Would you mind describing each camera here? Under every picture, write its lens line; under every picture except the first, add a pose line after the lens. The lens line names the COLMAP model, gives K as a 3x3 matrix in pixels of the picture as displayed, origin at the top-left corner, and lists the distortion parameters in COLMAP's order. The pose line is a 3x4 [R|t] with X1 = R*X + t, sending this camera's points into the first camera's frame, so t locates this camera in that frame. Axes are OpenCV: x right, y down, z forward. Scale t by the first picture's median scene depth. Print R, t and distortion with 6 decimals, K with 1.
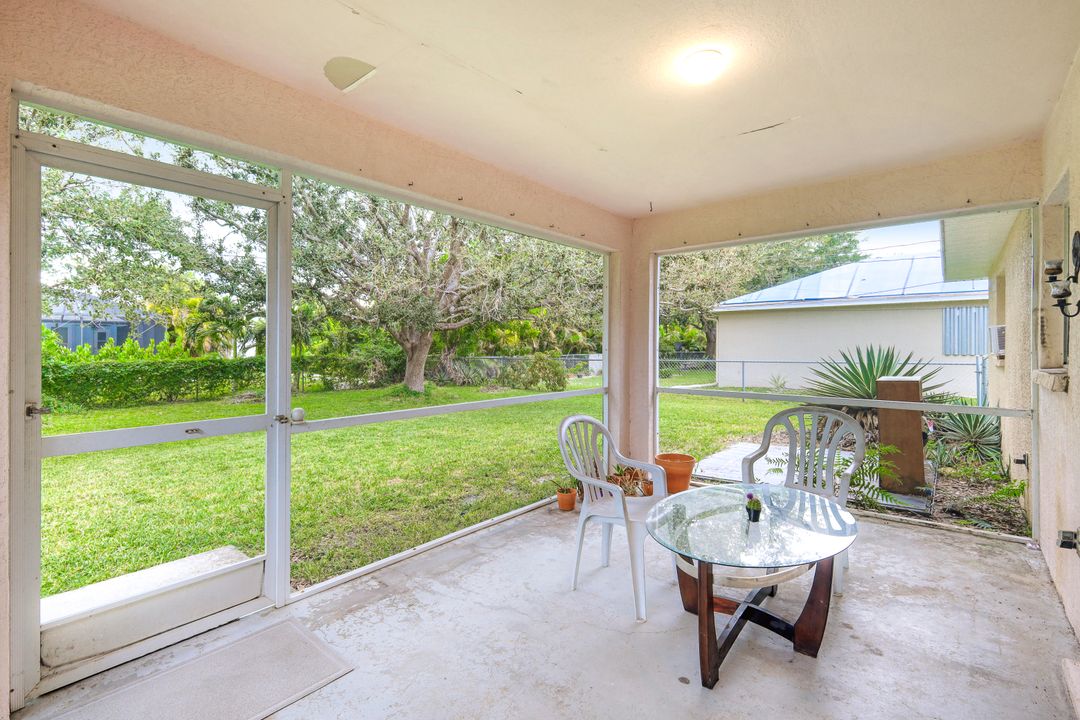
lens RADIAL K [[492.6, 0, 538.6], [0, 492.6, 354.5], [0, 0, 1]] dist [-0.000027, -0.000259]
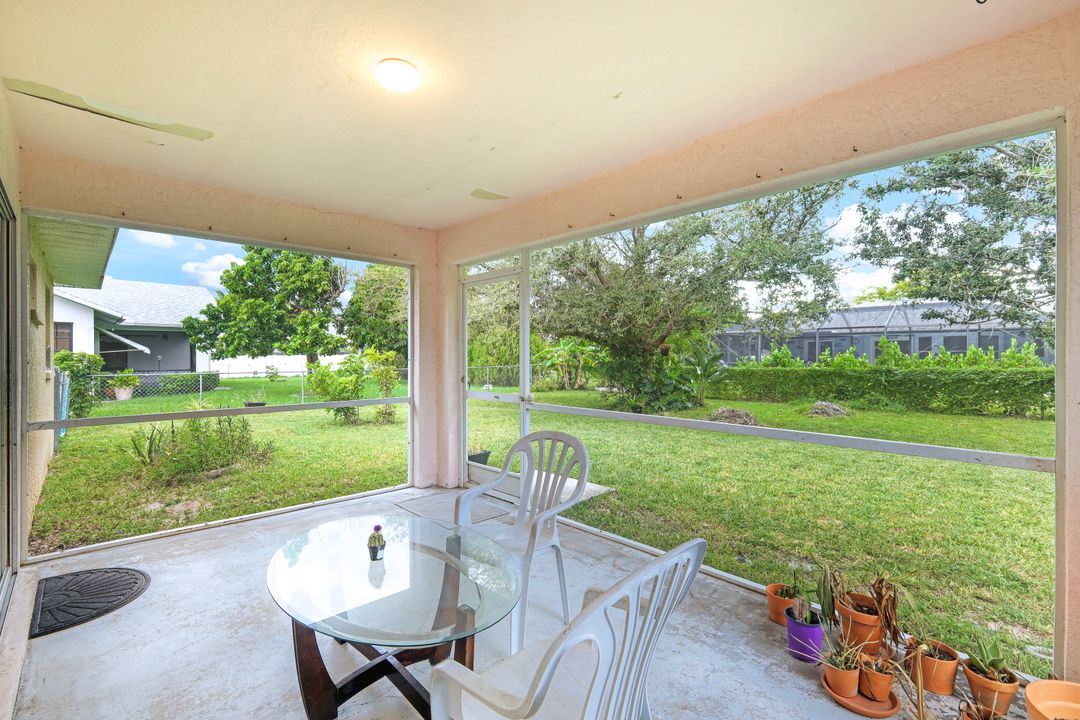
lens RADIAL K [[492.6, 0, 538.6], [0, 492.6, 354.5], [0, 0, 1]] dist [-0.000027, -0.000259]
pose [[-0.126154, 0.000104, -0.992011, 0.409590], [-0.015657, 0.999875, 0.002096, -0.006091], [0.991887, 0.015797, -0.126137, 0.455162]]
